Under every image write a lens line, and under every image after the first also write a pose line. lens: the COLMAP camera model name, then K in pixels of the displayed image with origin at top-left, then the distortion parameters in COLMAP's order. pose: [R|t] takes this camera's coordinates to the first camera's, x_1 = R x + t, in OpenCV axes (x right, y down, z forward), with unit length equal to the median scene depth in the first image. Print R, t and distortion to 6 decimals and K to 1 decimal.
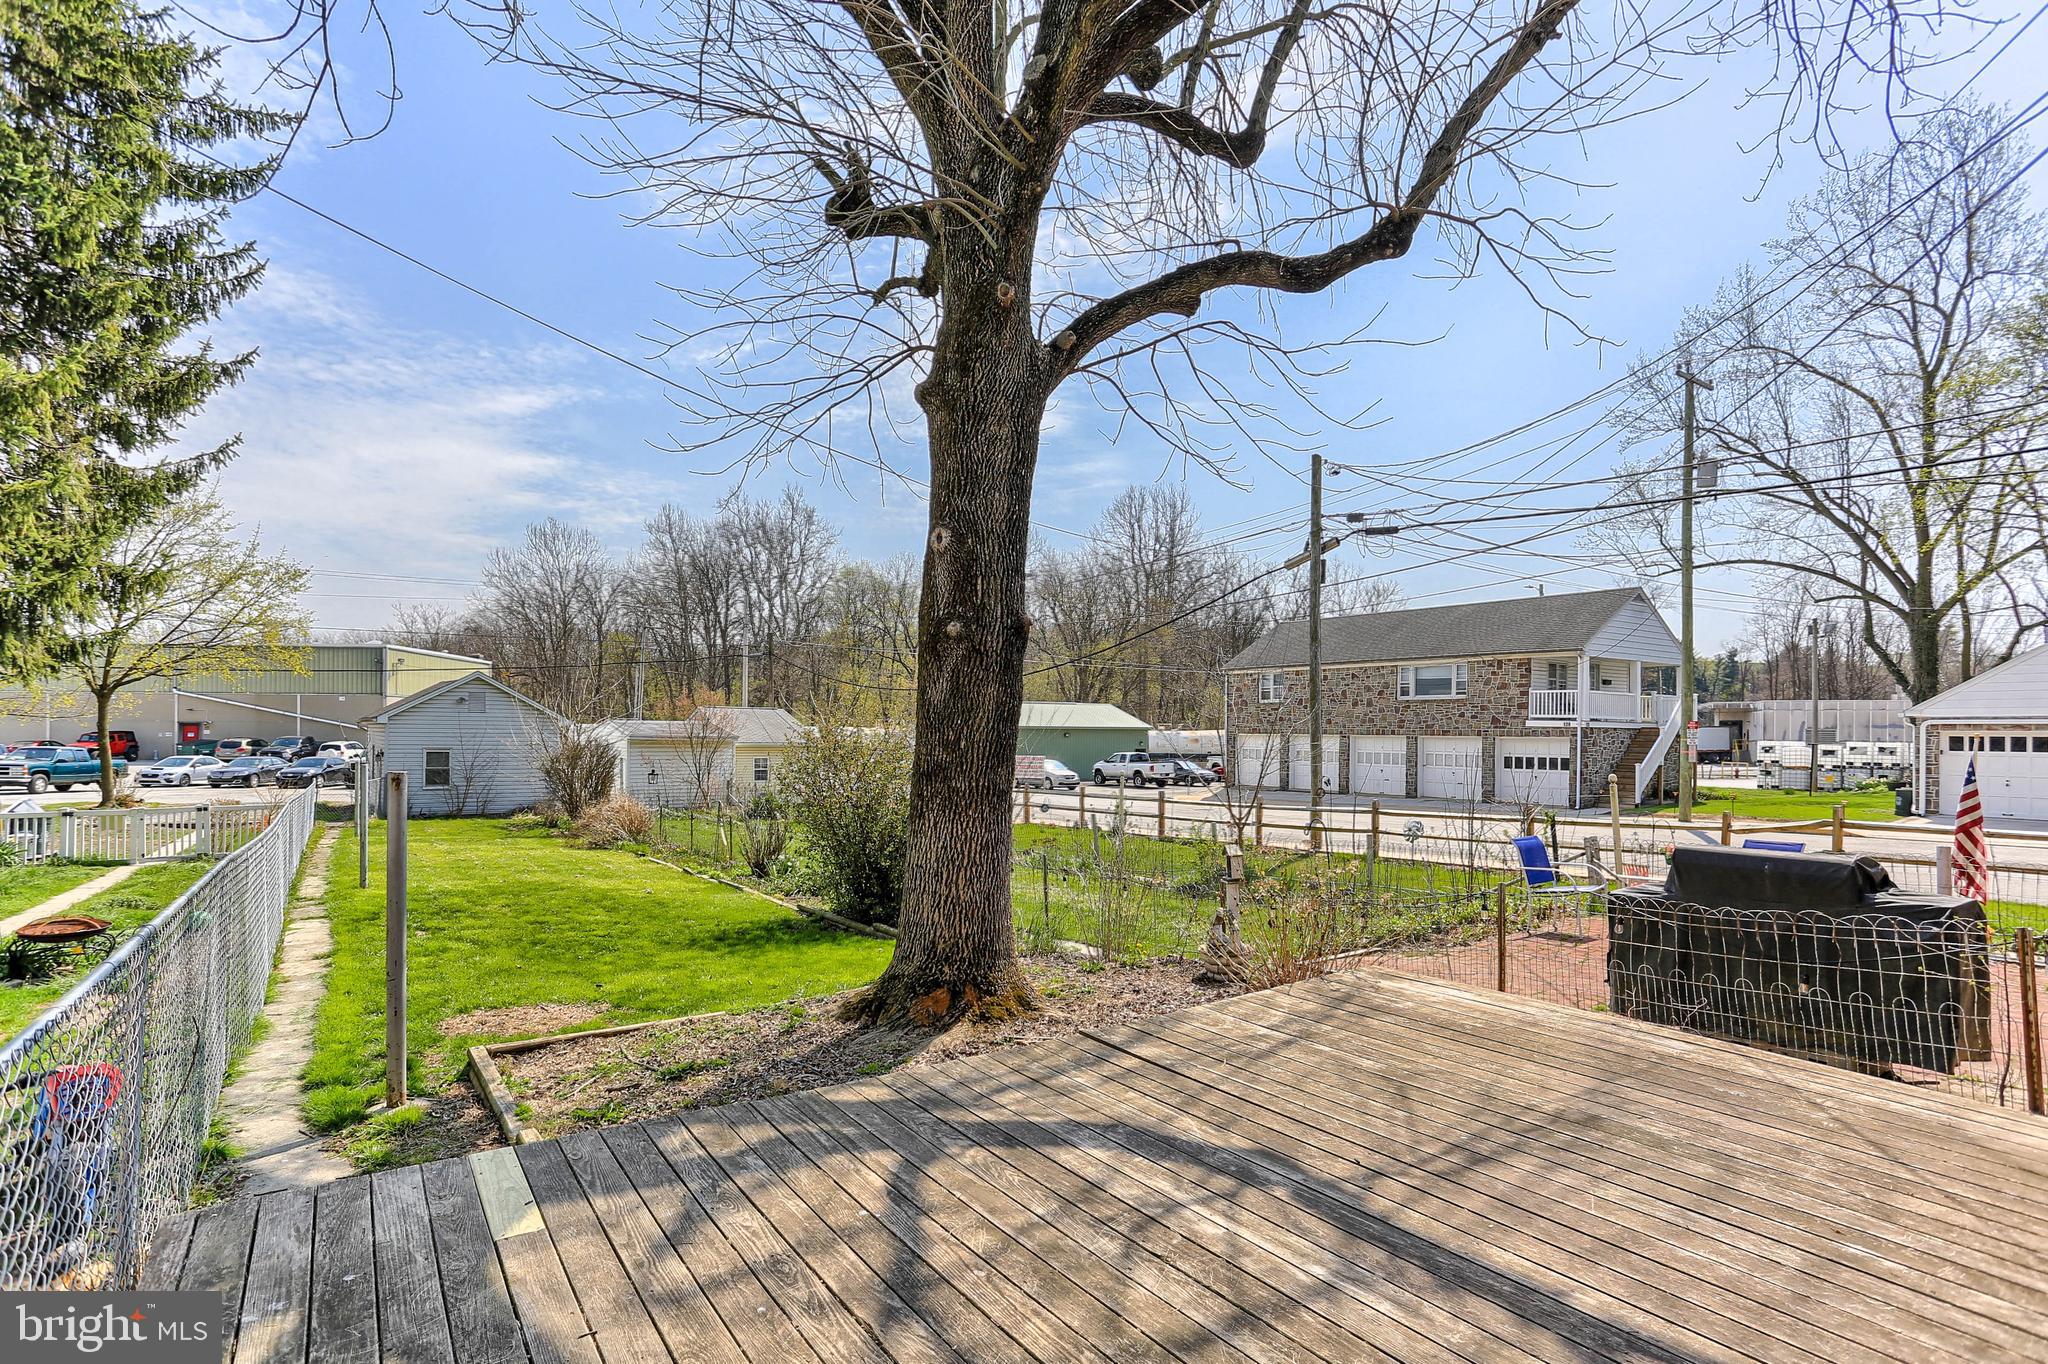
lens RADIAL K [[1101.5, 0, 1022.4], [0, 1101.5, 742.1], [0, 0, 1]] dist [-0.057518, 0.057151]
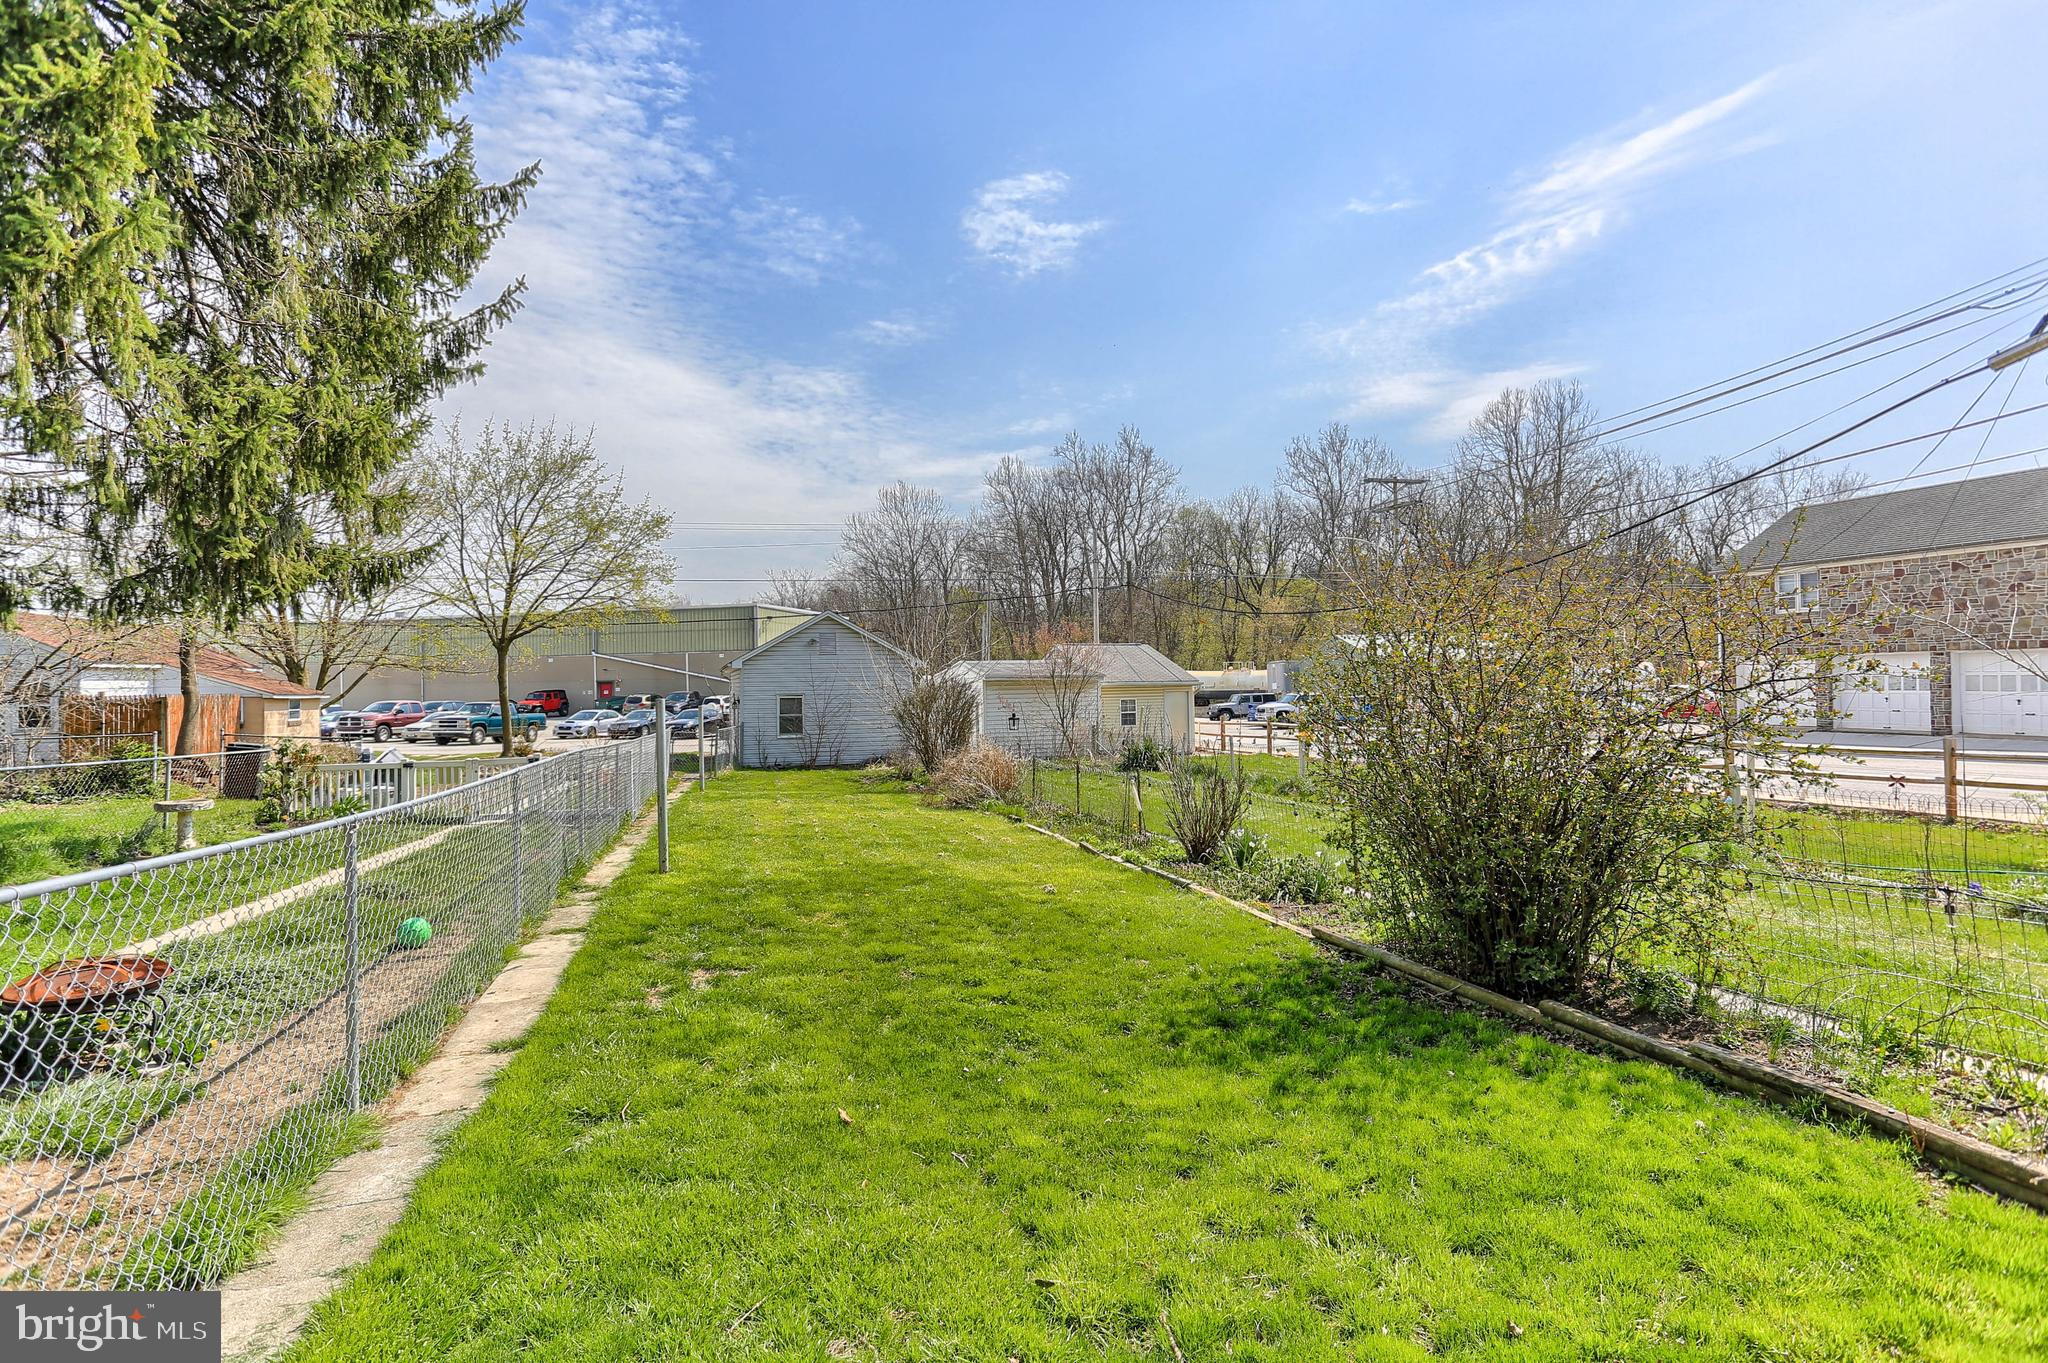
lens RADIAL K [[1044.3, 0, 1016.4], [0, 1044.3, 688.9], [0, 0, 1]] dist [-0.052908, 0.030871]
pose [[0.955103, -0.021334, -0.295506, -0.084158], [0.020267, 0.999772, -0.006672, 0.010514], [0.295581, 0.000384, 0.955318, 0.194823]]
